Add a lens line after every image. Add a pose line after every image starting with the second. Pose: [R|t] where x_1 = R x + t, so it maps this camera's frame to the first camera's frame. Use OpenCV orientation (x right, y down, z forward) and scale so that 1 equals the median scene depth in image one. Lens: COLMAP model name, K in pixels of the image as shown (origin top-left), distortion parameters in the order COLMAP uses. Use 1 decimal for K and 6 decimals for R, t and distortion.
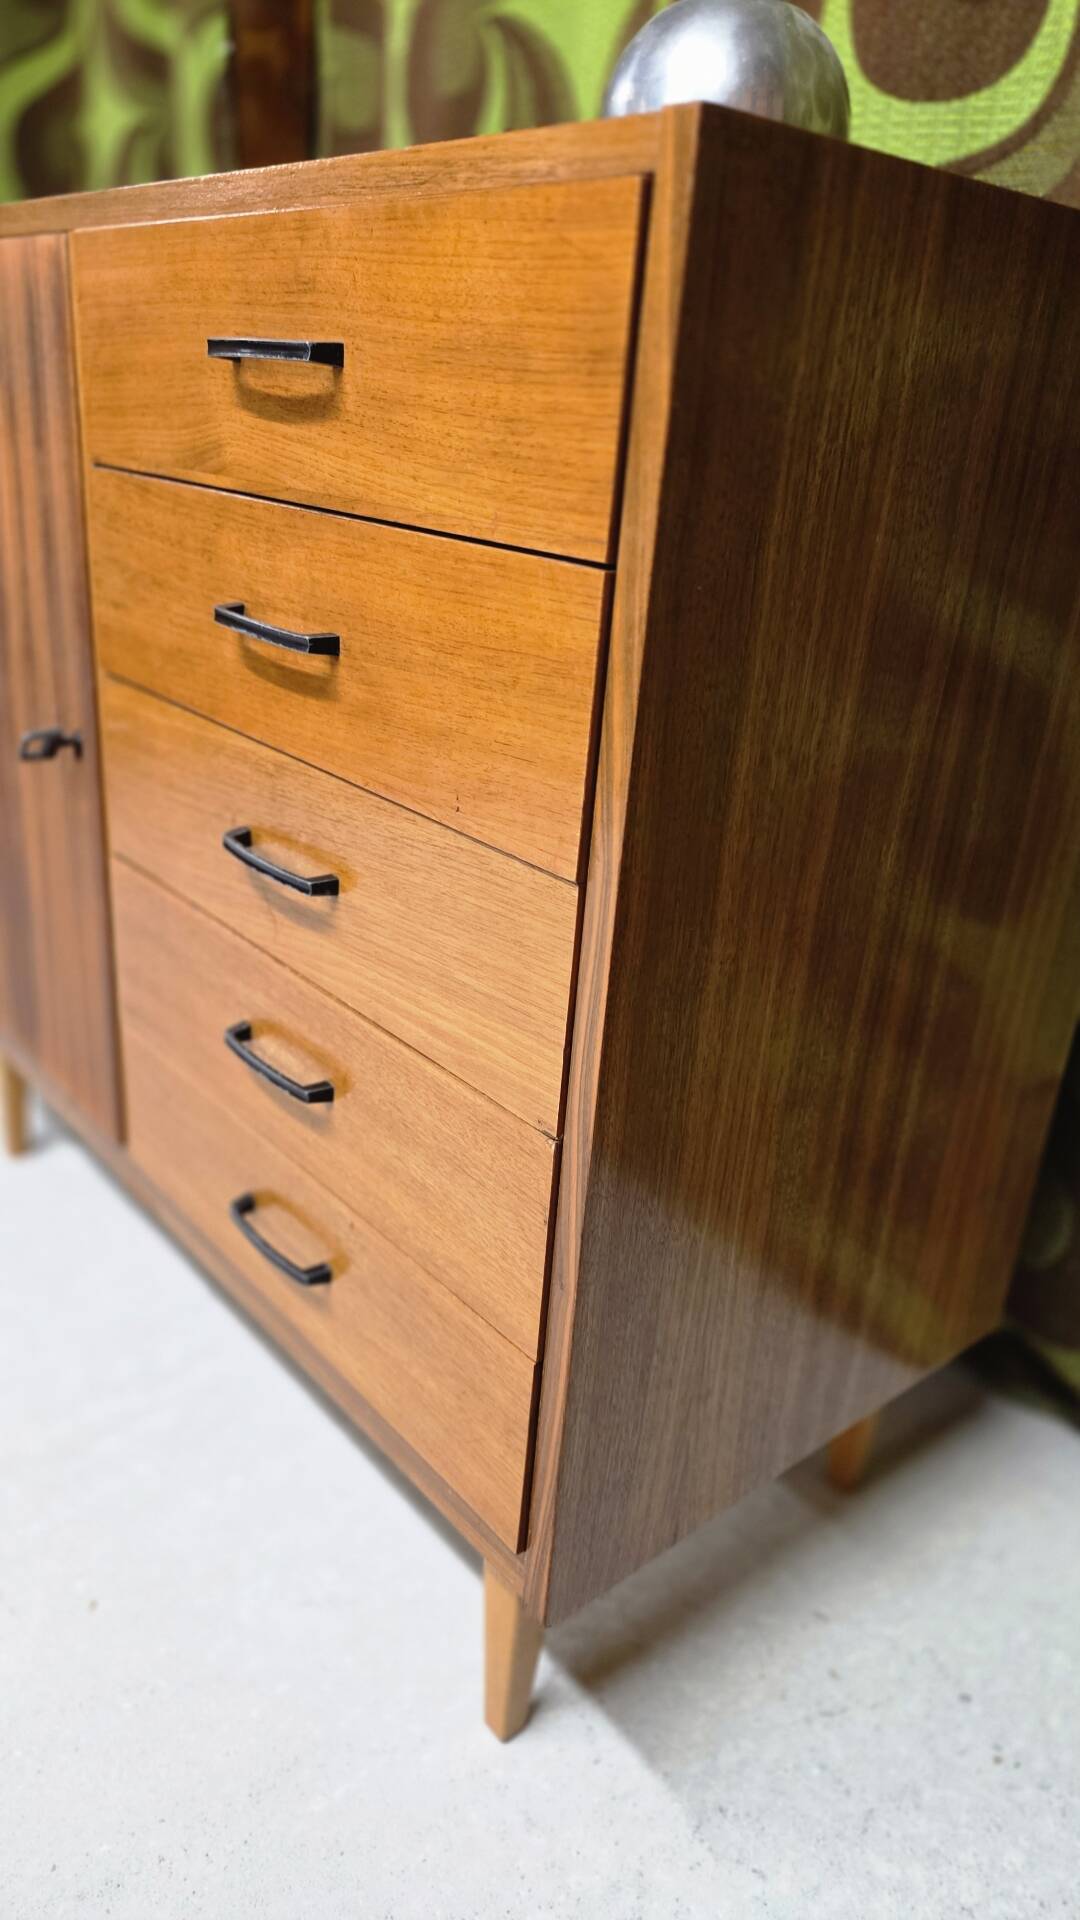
lens RADIAL K [[1298.9, 0, 543.2], [0, 1298.9, 969.8], [0, 0, 1]] dist [0.071400, -0.070948]
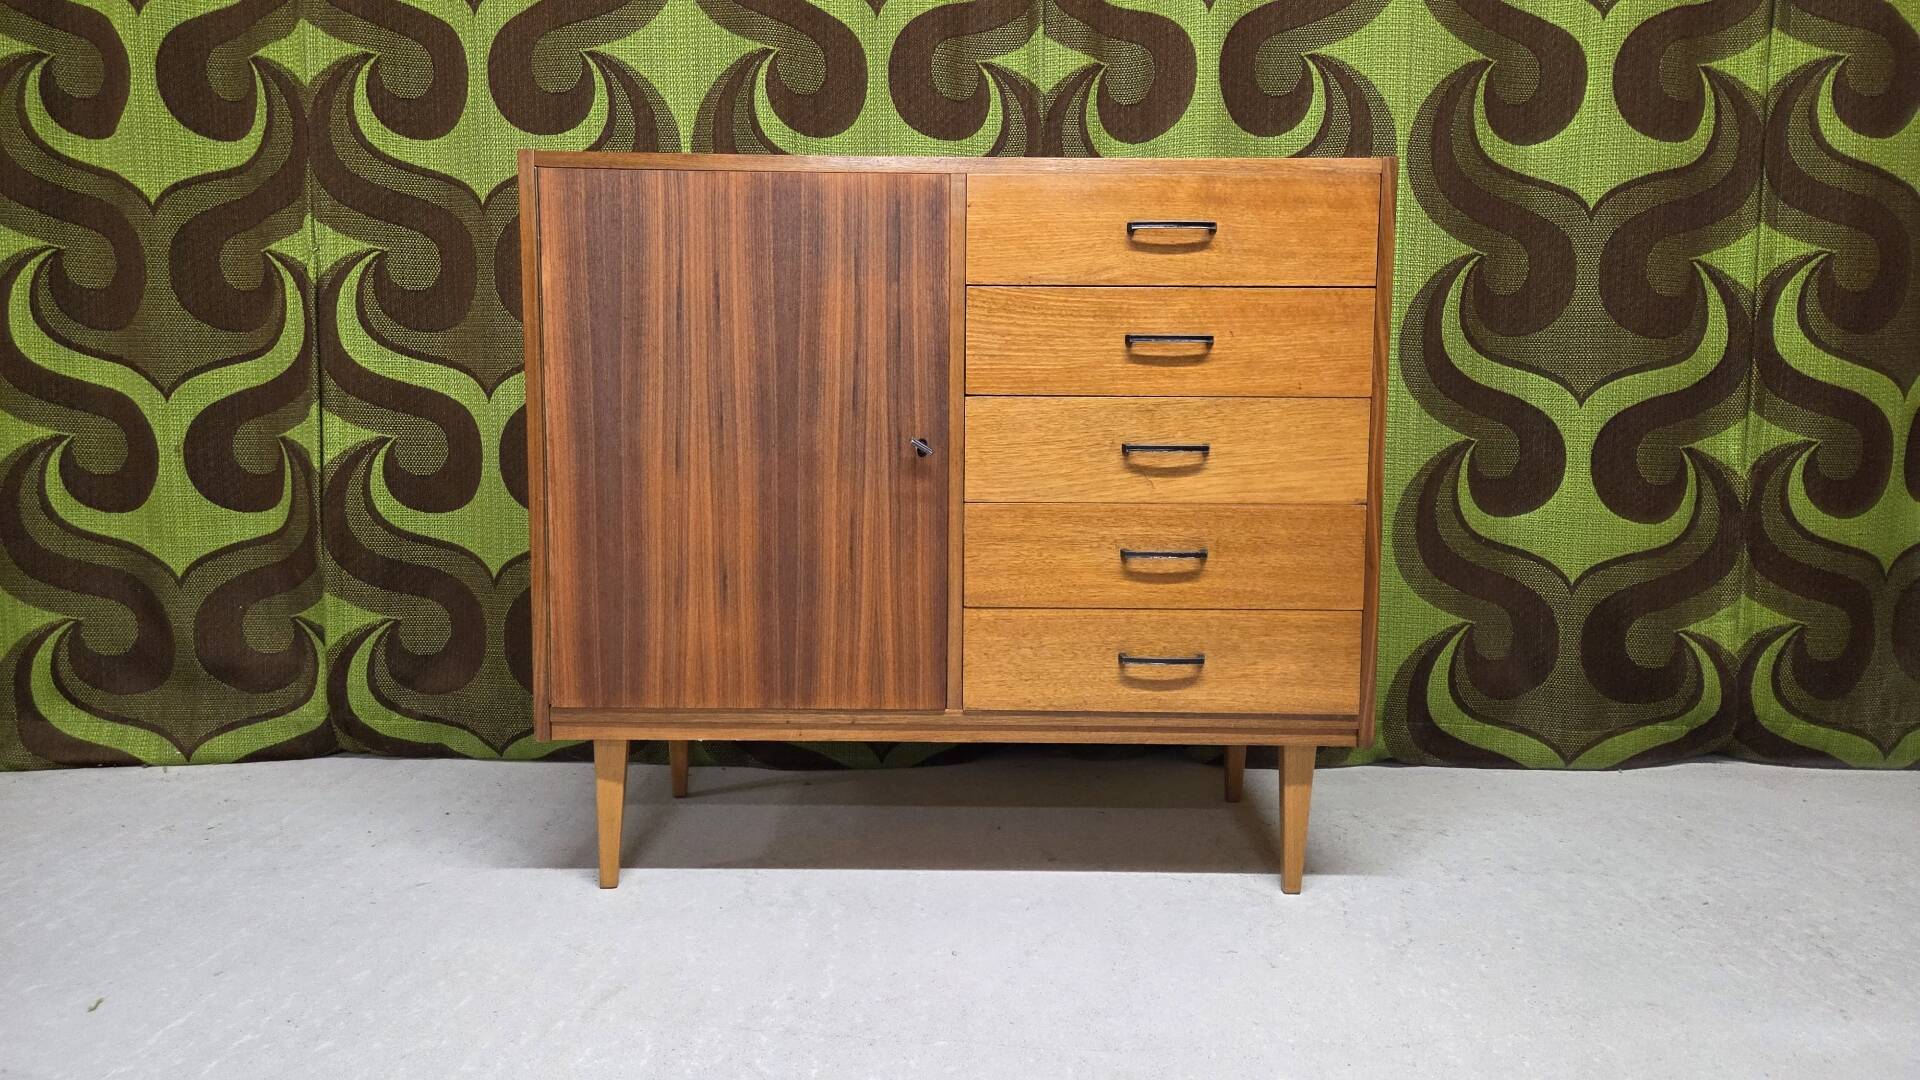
lens RADIAL K [[1294.5, 0, 968.7], [0, 1294.5, 541.0], [0, 0, 1]] dist [0.071460, -0.069961]
pose [[0.650852, -0.135357, 0.747041, -2.083104], [0.333416, 0.934973, -0.121077, 0.213578], [-0.682074, 0.327879, 0.653660, -0.105492]]
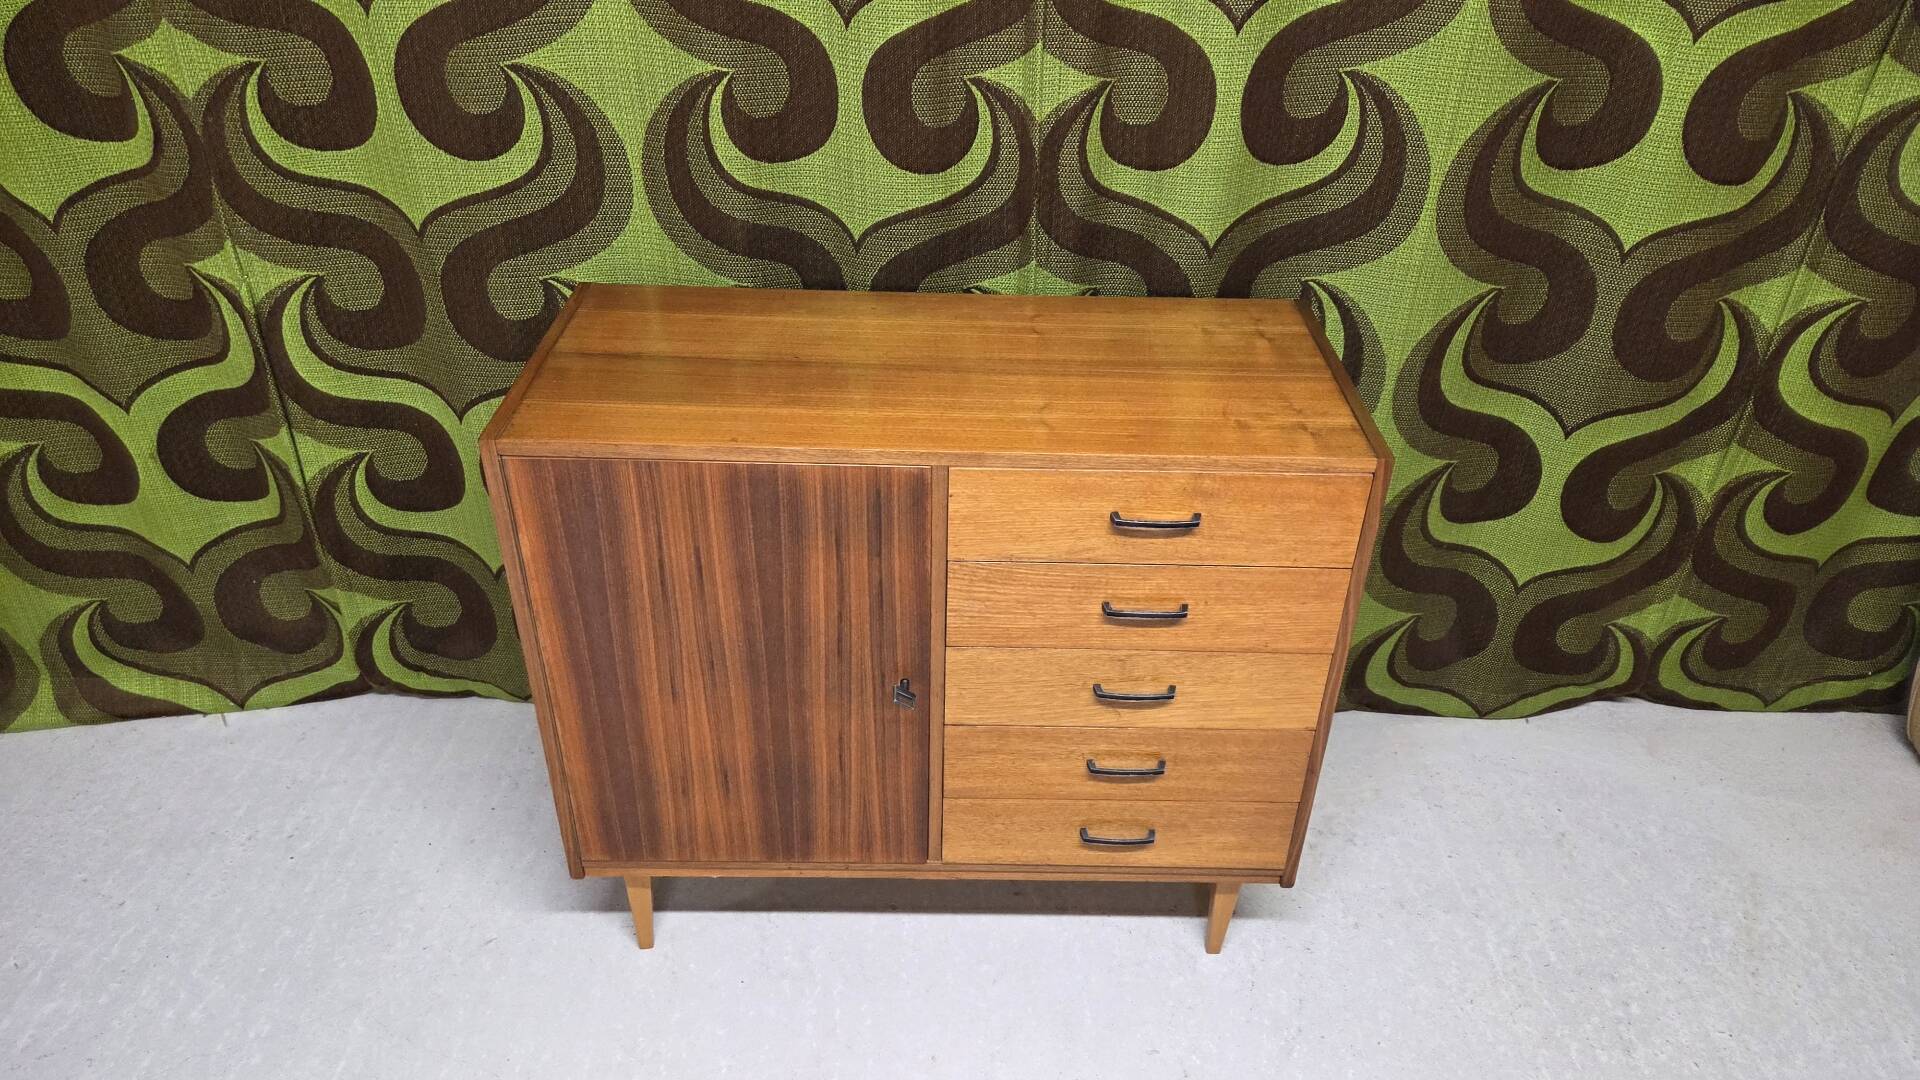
lens RADIAL K [[1298.9, 0, 974.2], [0, 1298.9, 534.2], [0, 0, 1]] dist [0.071400, -0.070948]
pose [[0.645210, -0.469411, 0.602792, -1.670291], [0.318894, 0.882439, 0.345845, -1.234051], [-0.694270, -0.030916, 0.719050, -0.423192]]
